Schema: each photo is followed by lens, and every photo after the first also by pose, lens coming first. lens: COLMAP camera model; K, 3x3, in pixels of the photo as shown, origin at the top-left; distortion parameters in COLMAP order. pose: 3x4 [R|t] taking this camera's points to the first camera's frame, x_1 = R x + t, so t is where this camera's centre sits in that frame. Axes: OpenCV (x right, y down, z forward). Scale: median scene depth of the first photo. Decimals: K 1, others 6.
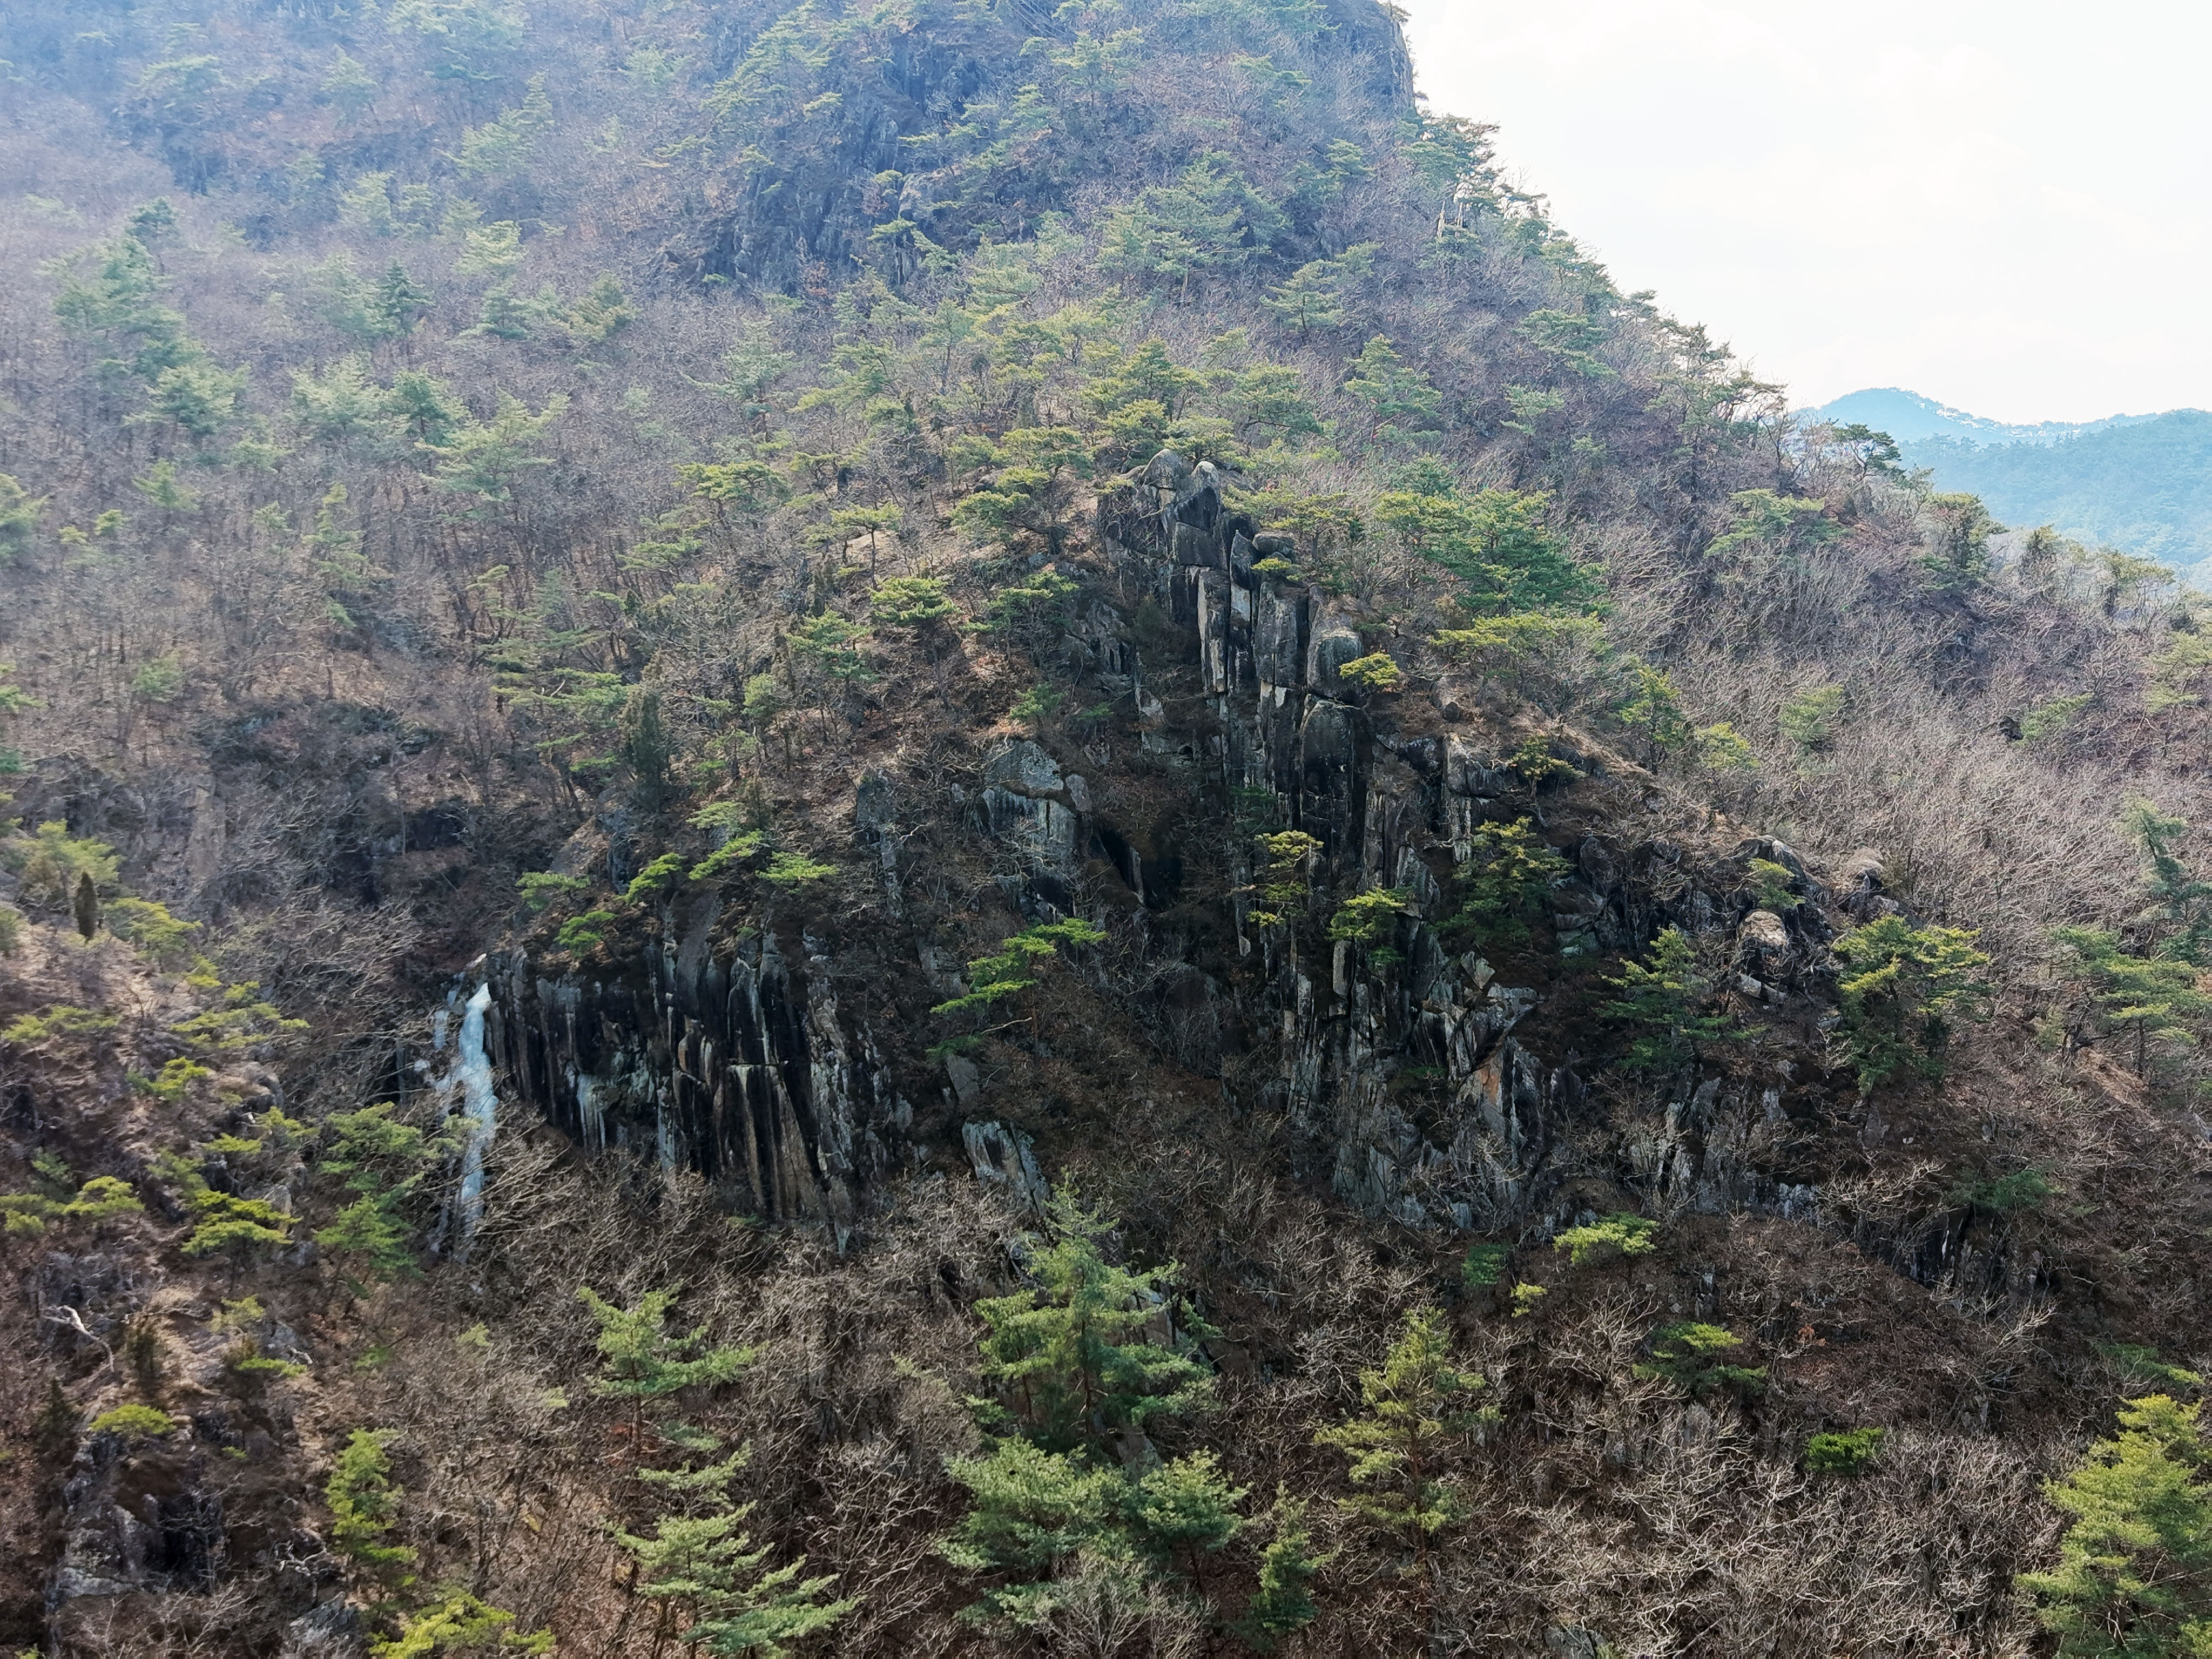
lens RADIAL K [[4387.7, 0, 1117.8], [0, 4387.7, 840.2], [0, 0, 1]] dist [0.296878, -1.567826]
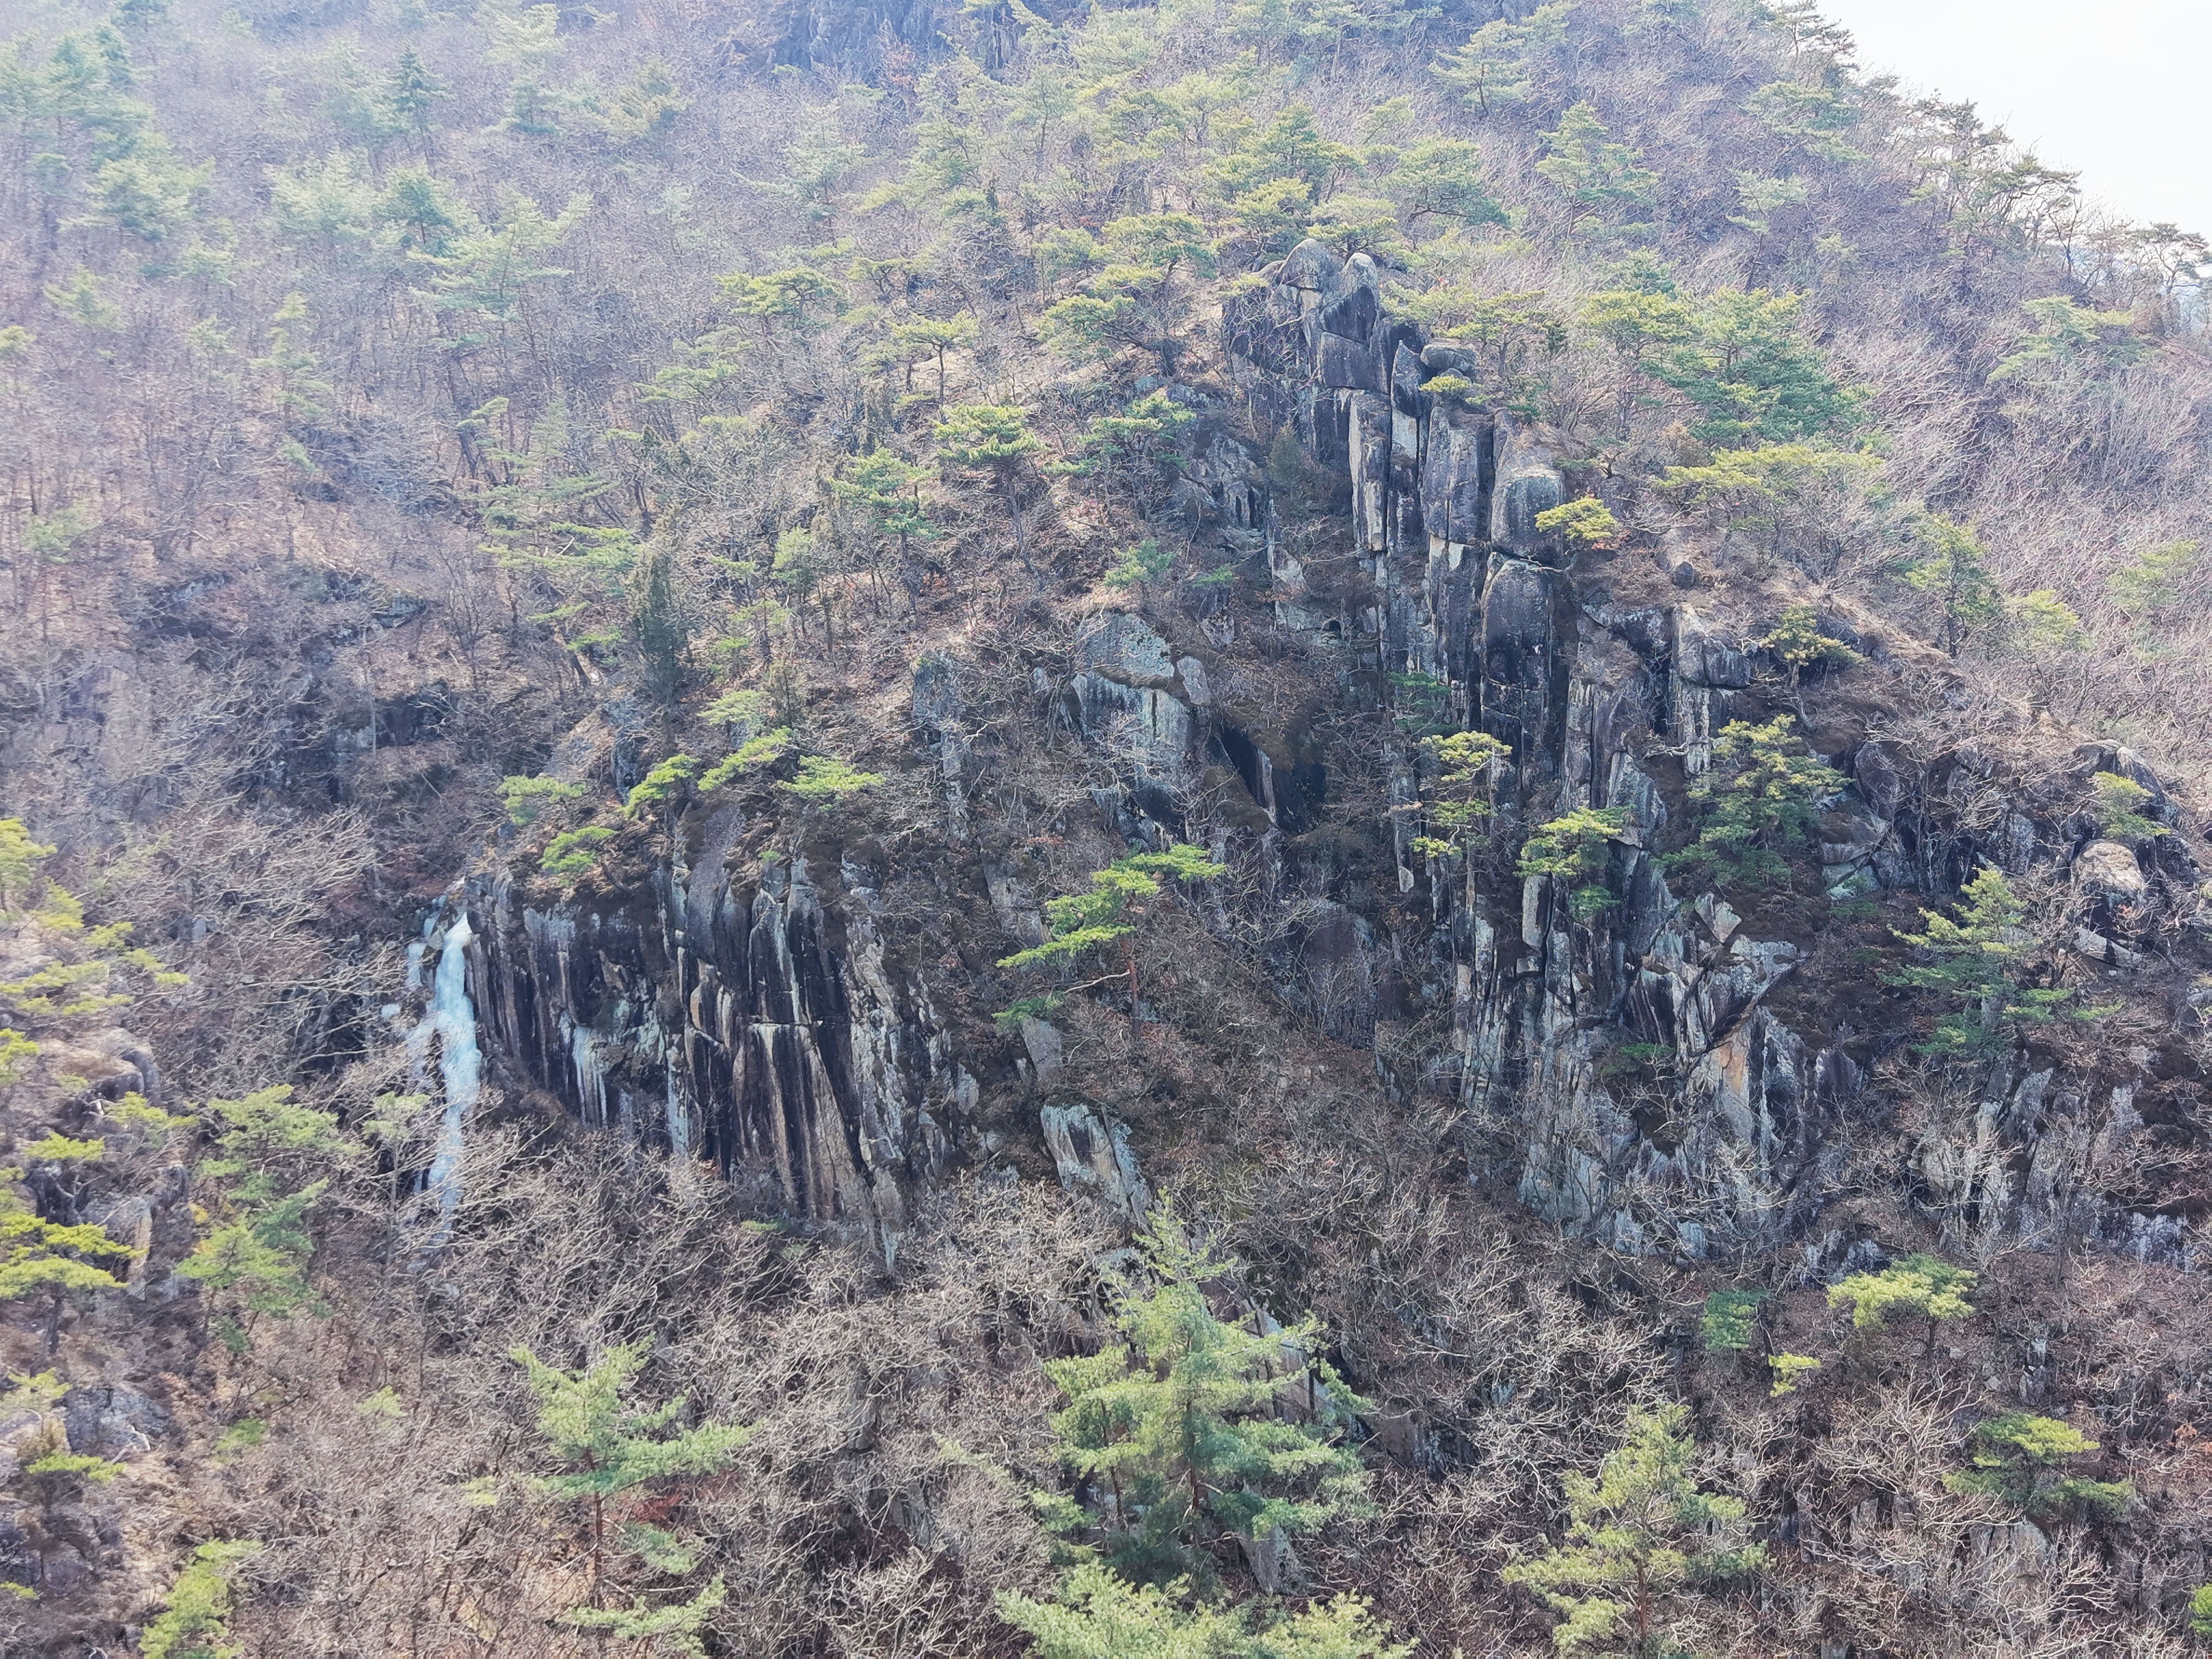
lens RADIAL K [[4329.2, 0, 1032.2], [0, 4329.2, 922.1], [0, 0, 1]] dist [0.301091, -2.307586]
pose [[0.998543, 0.005273, -0.053697, 0.004065], [-0.002643, 0.998798, 0.048936, -0.005585], [0.053891, -0.048723, 0.997357, 0.229148]]
